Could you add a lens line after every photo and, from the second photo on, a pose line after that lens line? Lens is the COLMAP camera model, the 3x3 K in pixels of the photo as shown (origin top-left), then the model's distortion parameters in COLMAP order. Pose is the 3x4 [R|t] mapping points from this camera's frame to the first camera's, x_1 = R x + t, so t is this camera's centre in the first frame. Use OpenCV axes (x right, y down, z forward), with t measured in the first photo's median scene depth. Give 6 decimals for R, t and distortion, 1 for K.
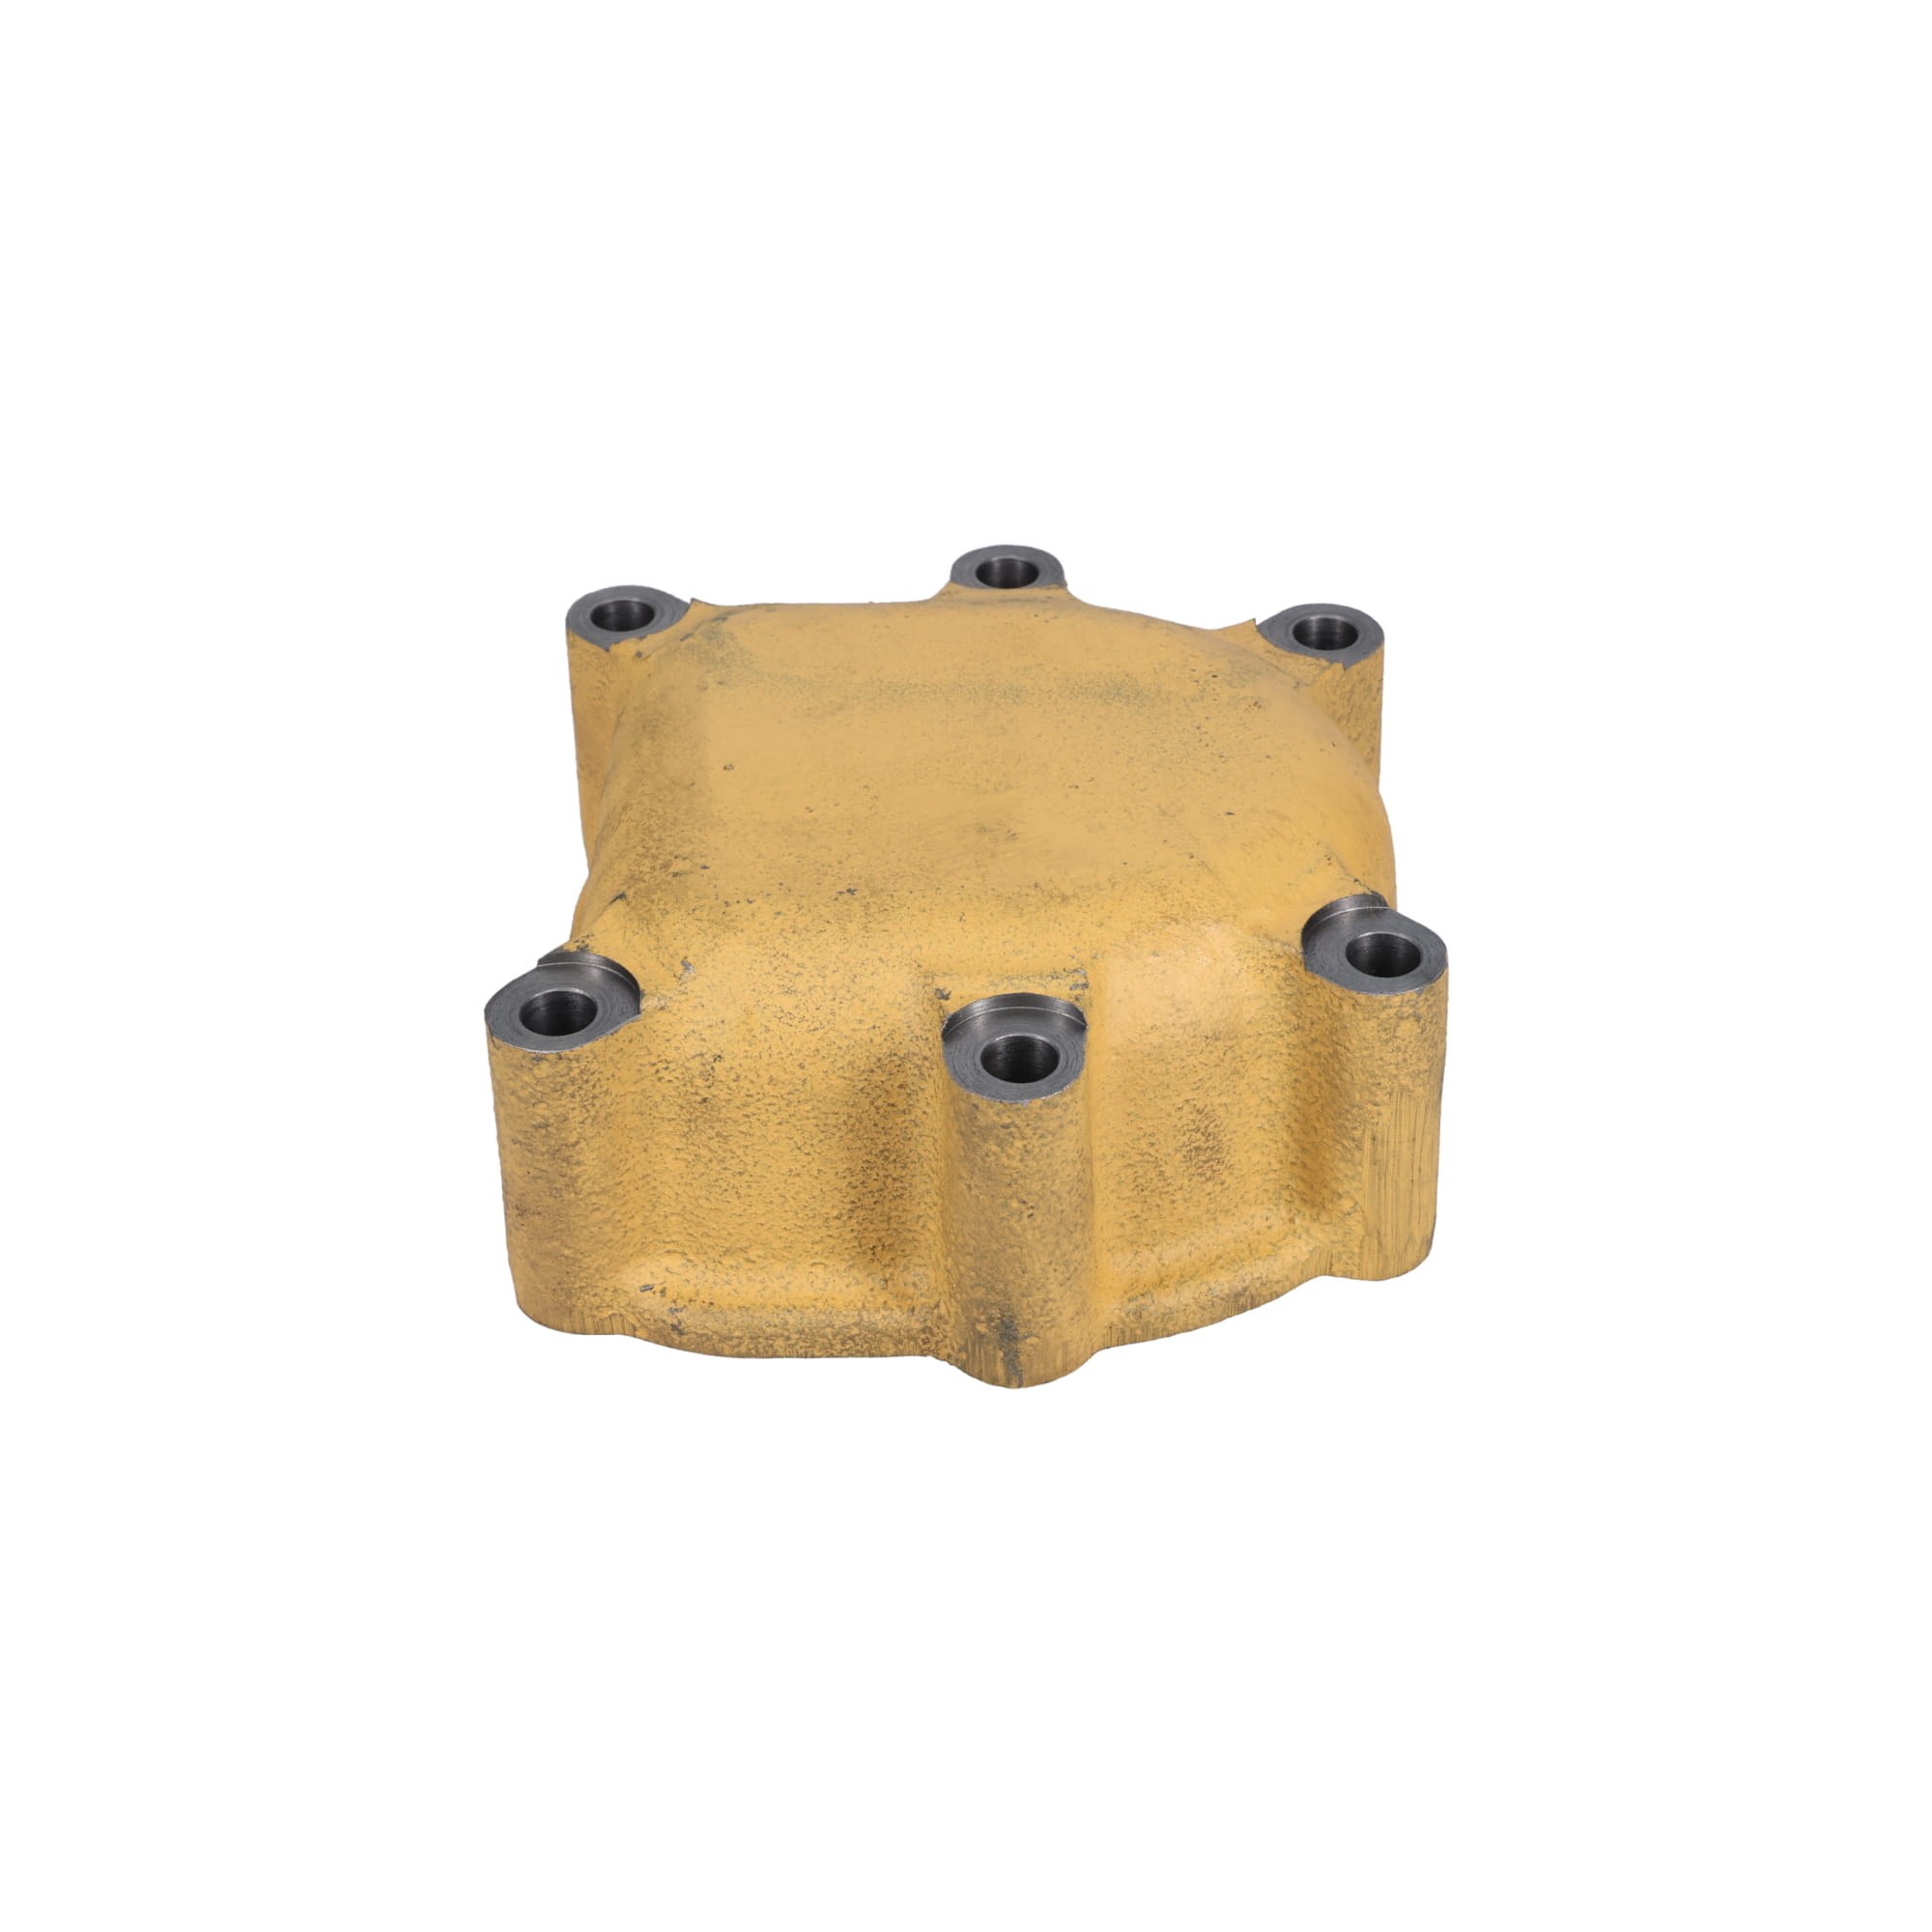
lens RADIAL K [[3172.0, 0, 972.8], [0, 3172.0, 970.7], [0, 0, 1]] dist [0.013105, 0.000000]
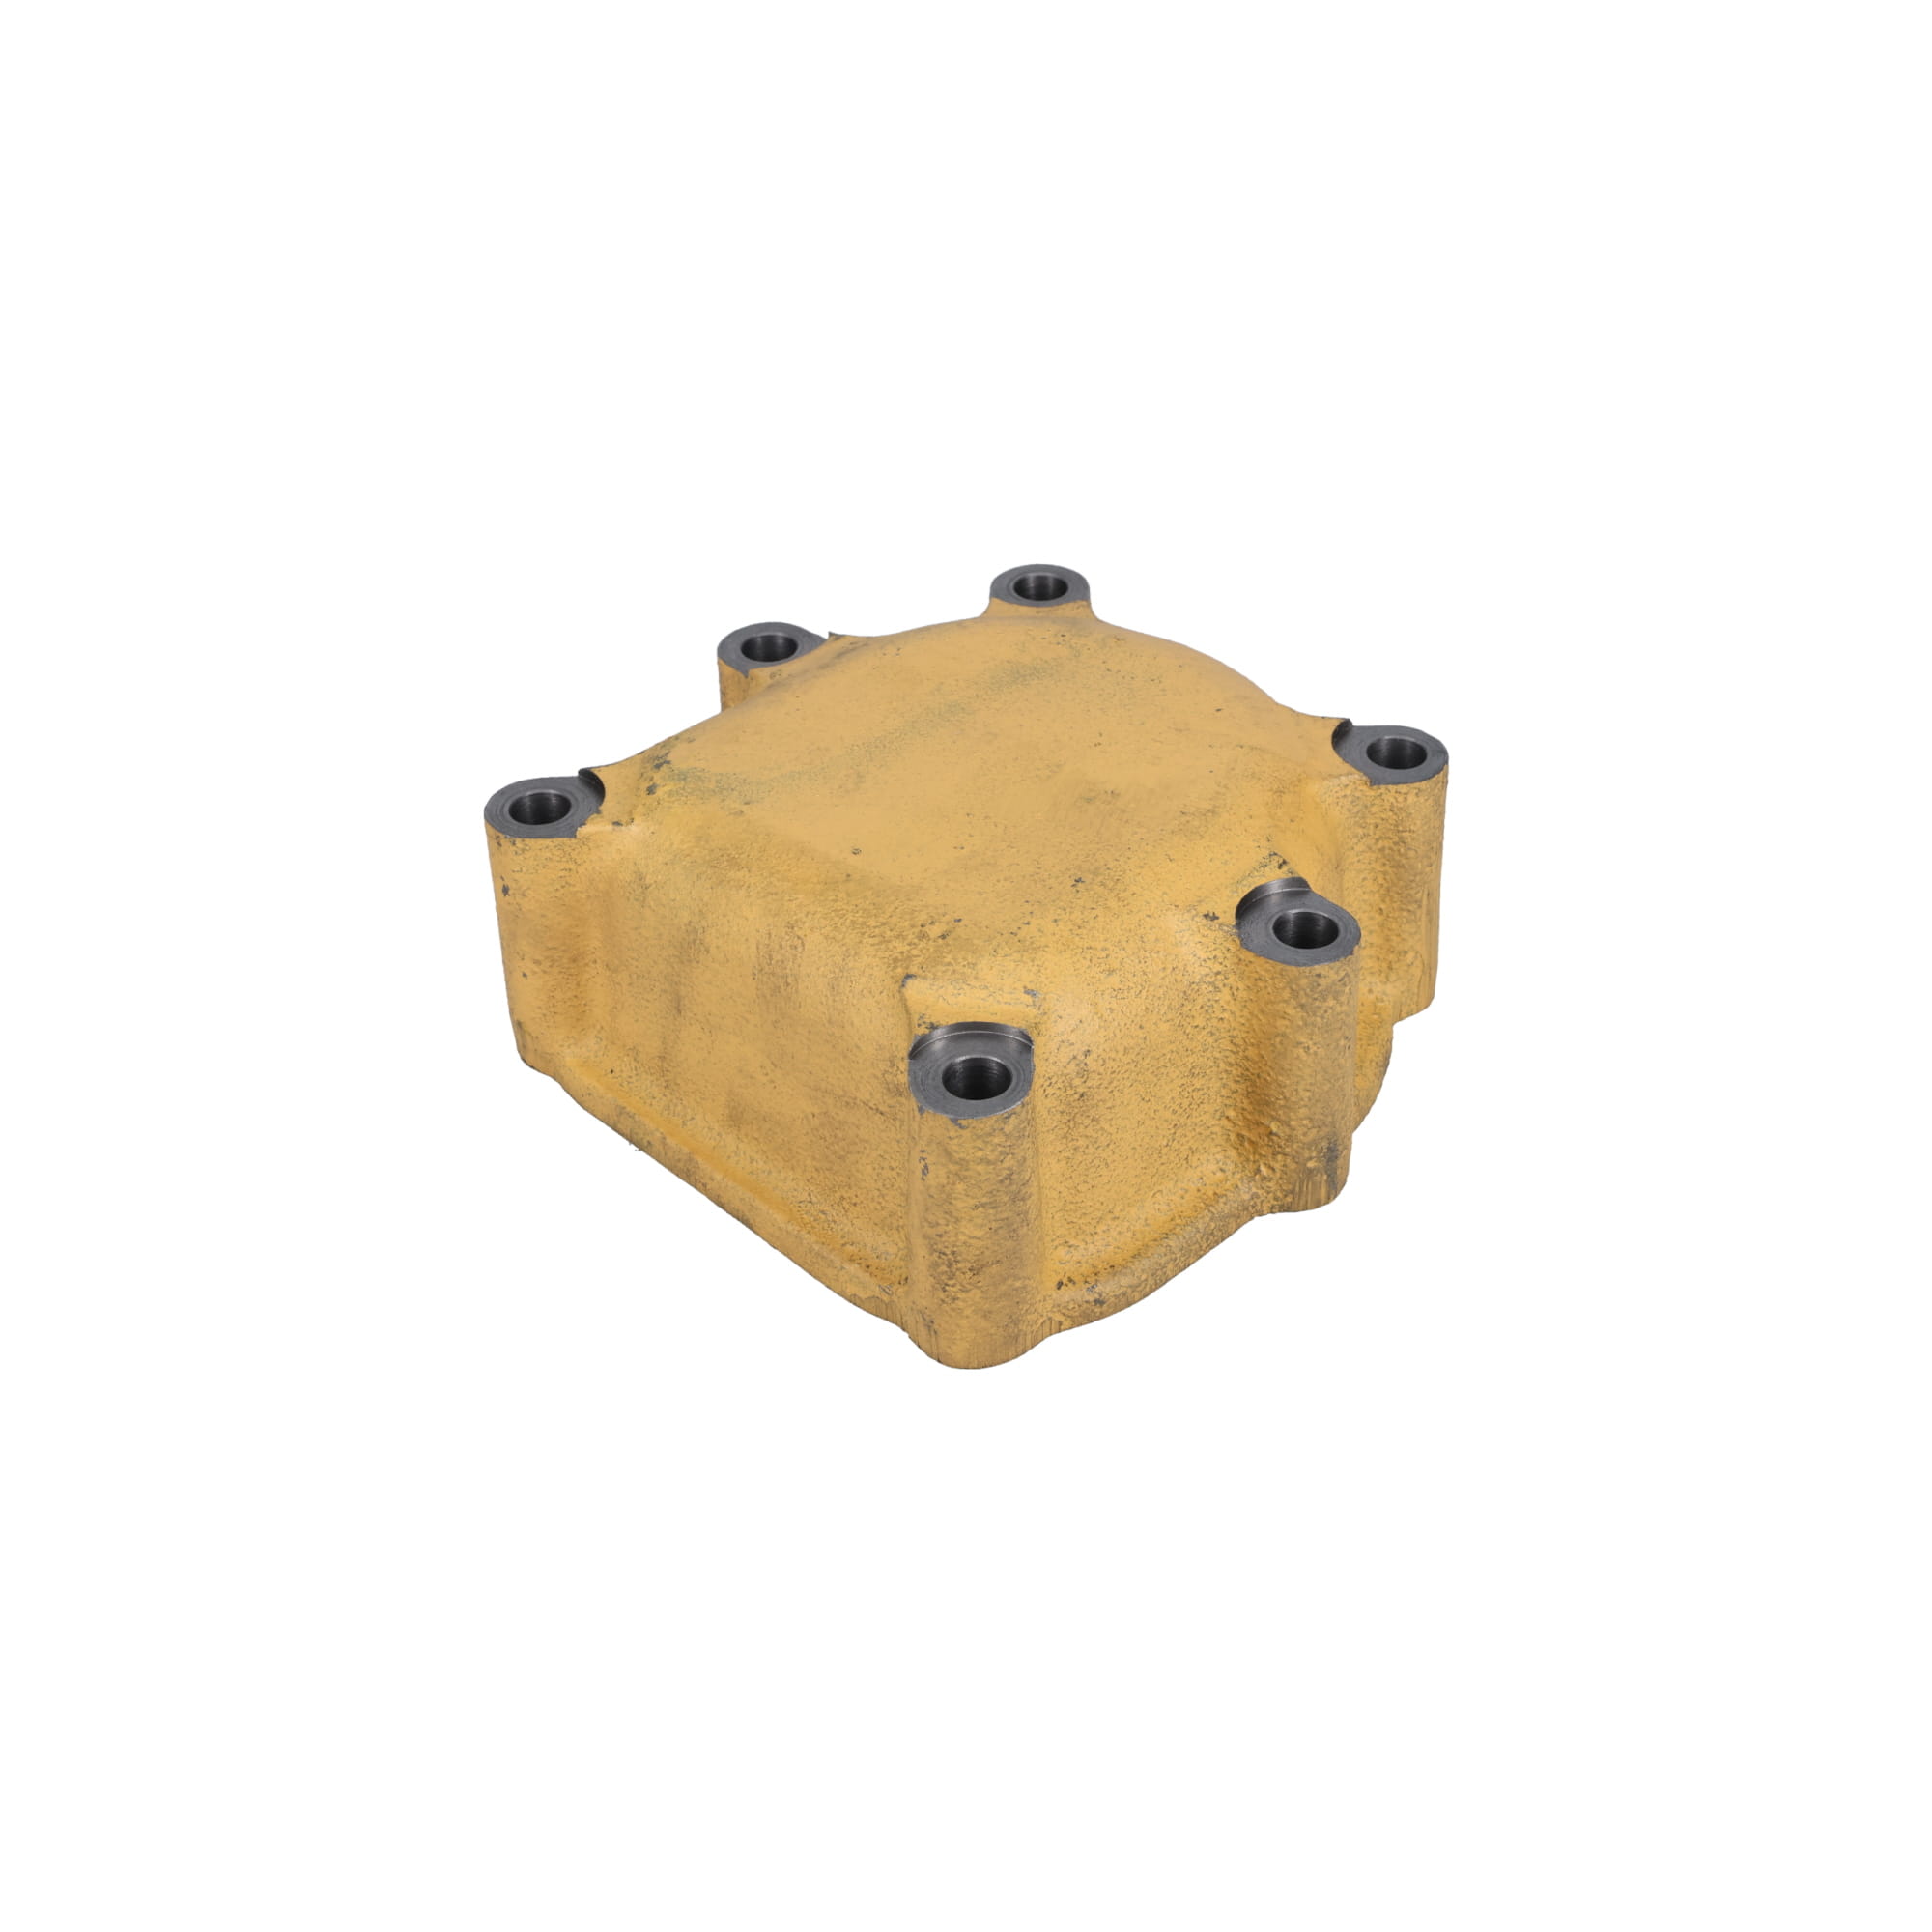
lens RADIAL K [[2768.7, 0, 979.2], [0, 2768.7, 968.0], [0, 0, 1]] dist [0.053983, 0.000000]
pose [[0.710459, -0.422842, 0.562541, -0.633272], [0.428929, 0.893906, 0.130202, -0.140968], [-0.557913, 0.148787, 0.816453, 0.203105]]
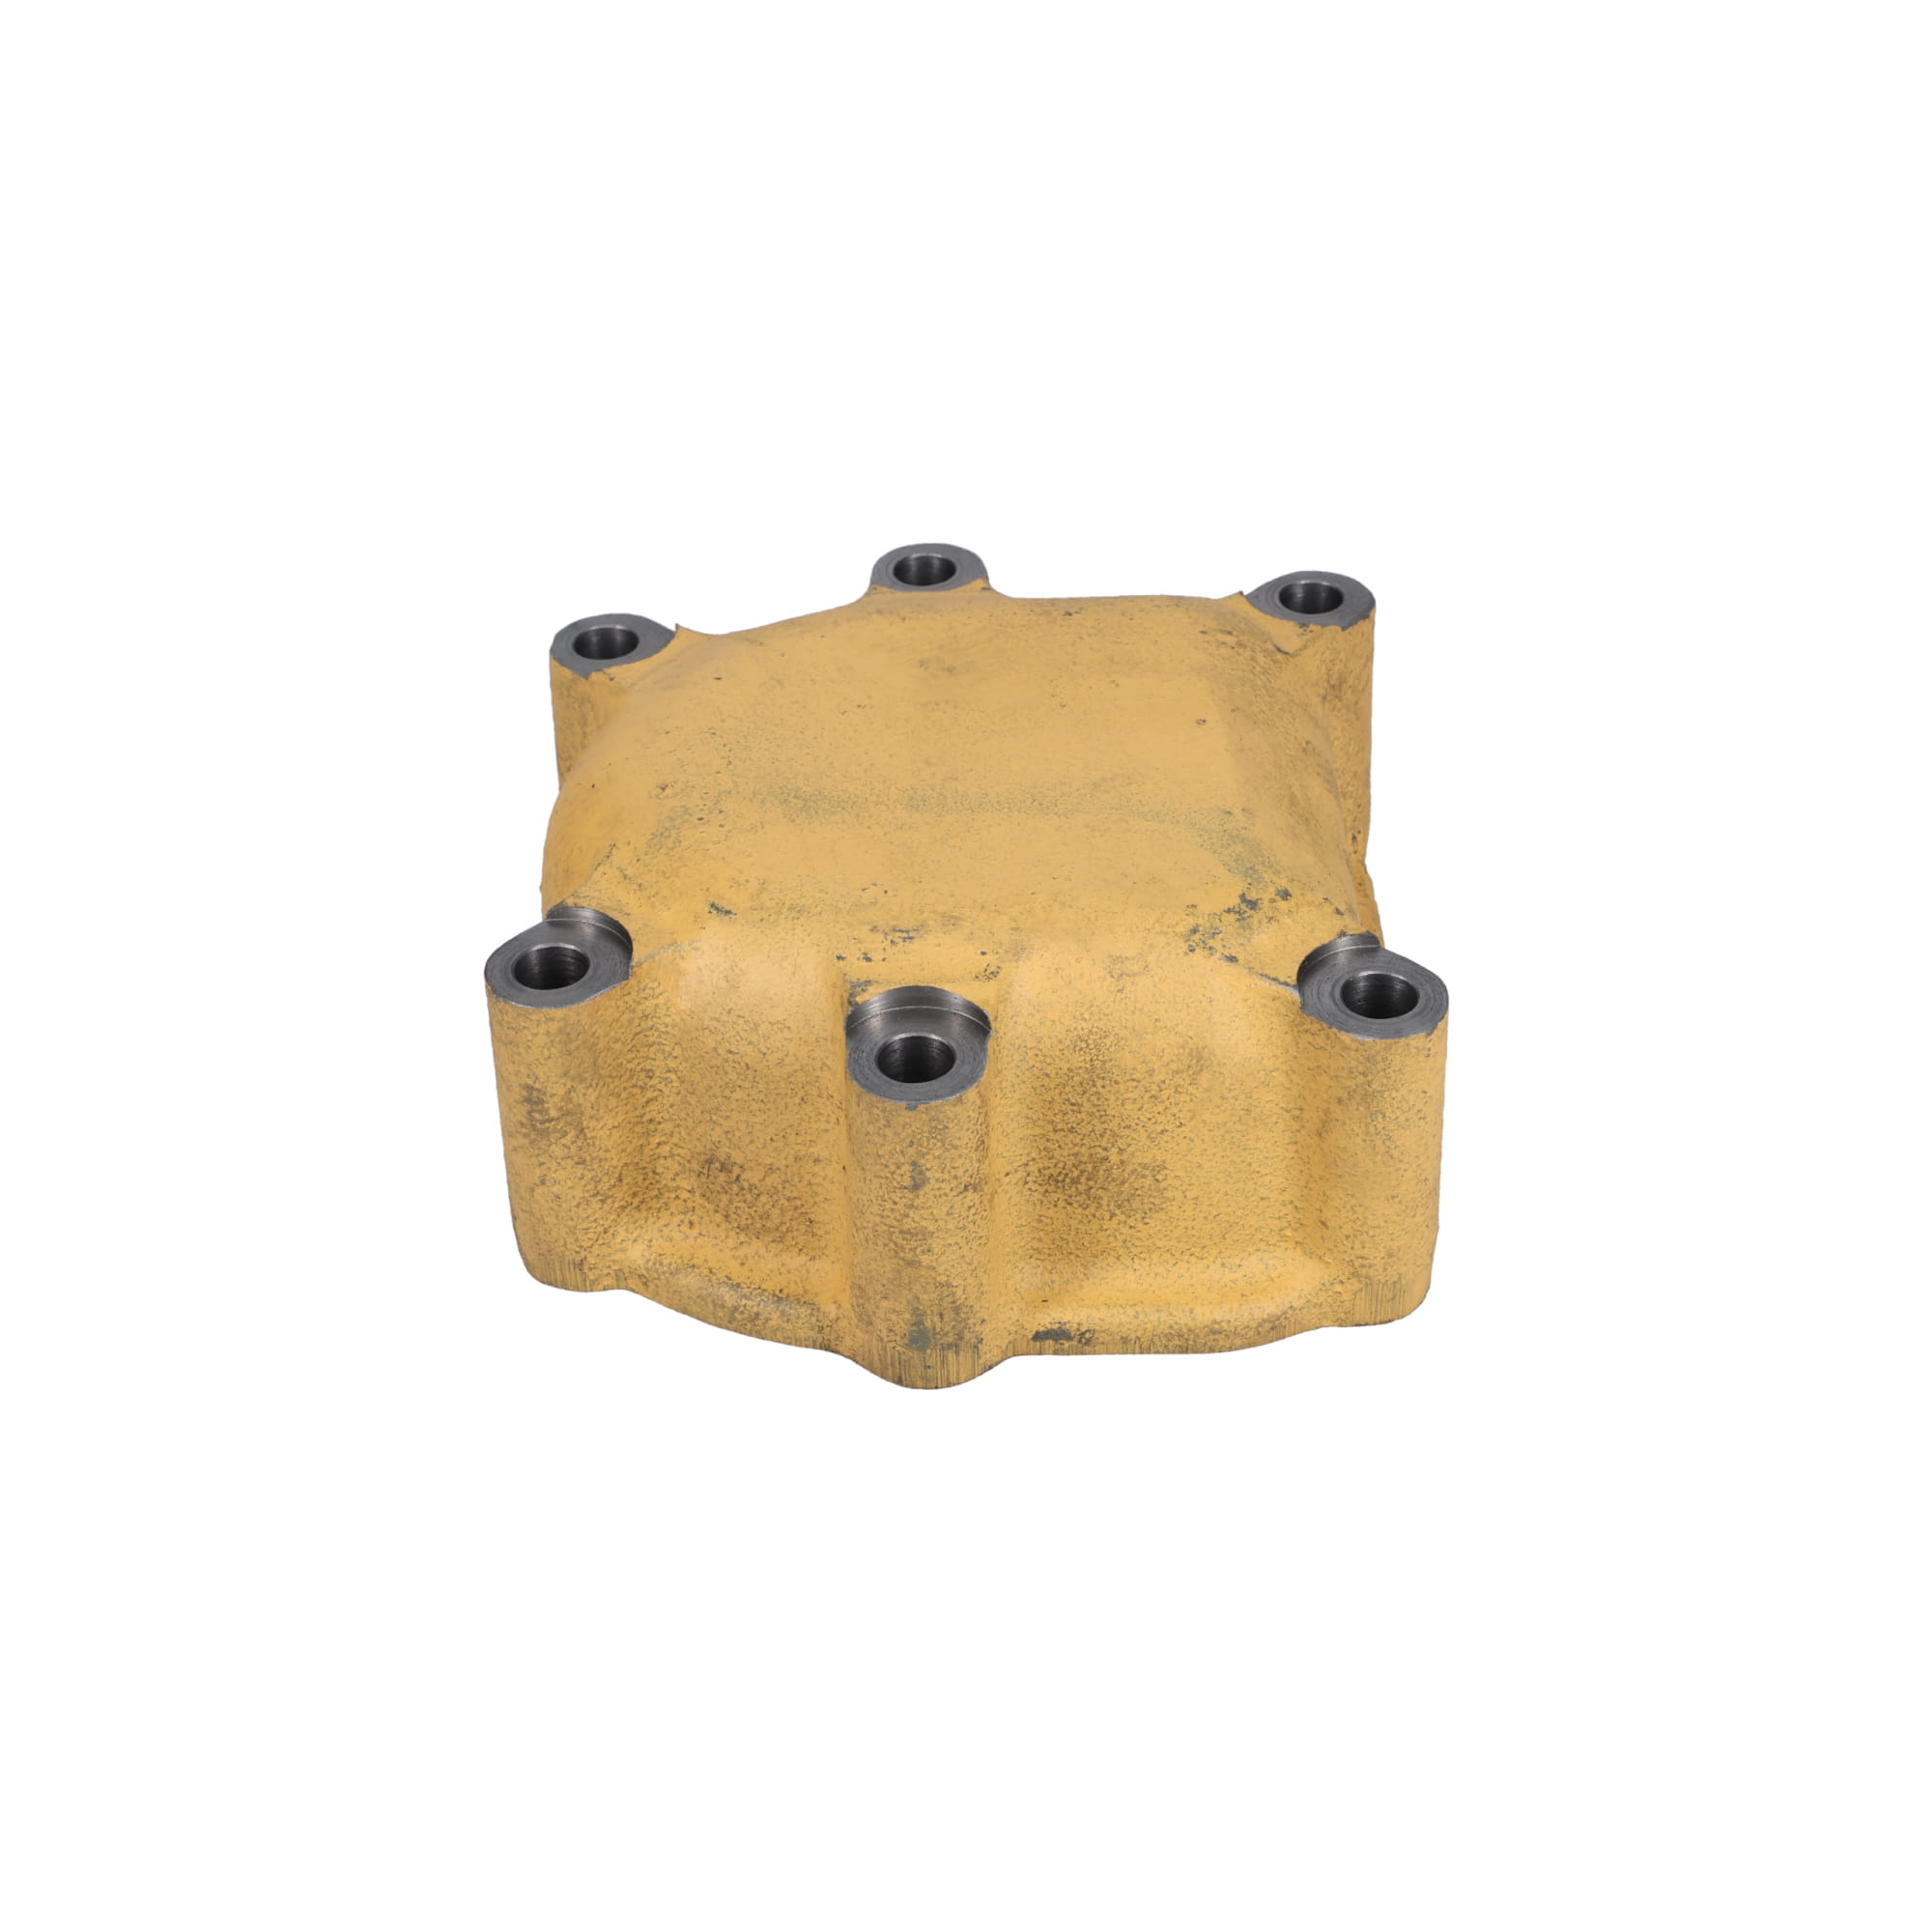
lens RADIAL K [[3161.8, 0, 981.2], [0, 3161.8, 978.0], [0, 0, 1]] dist [0.036861, 0.000000]
pose [[-0.999256, 0.030994, 0.022946, -0.028902], [0.030628, 0.276305, 0.960582, -1.056570], [0.023432, 0.960570, -0.277048, 1.416272]]
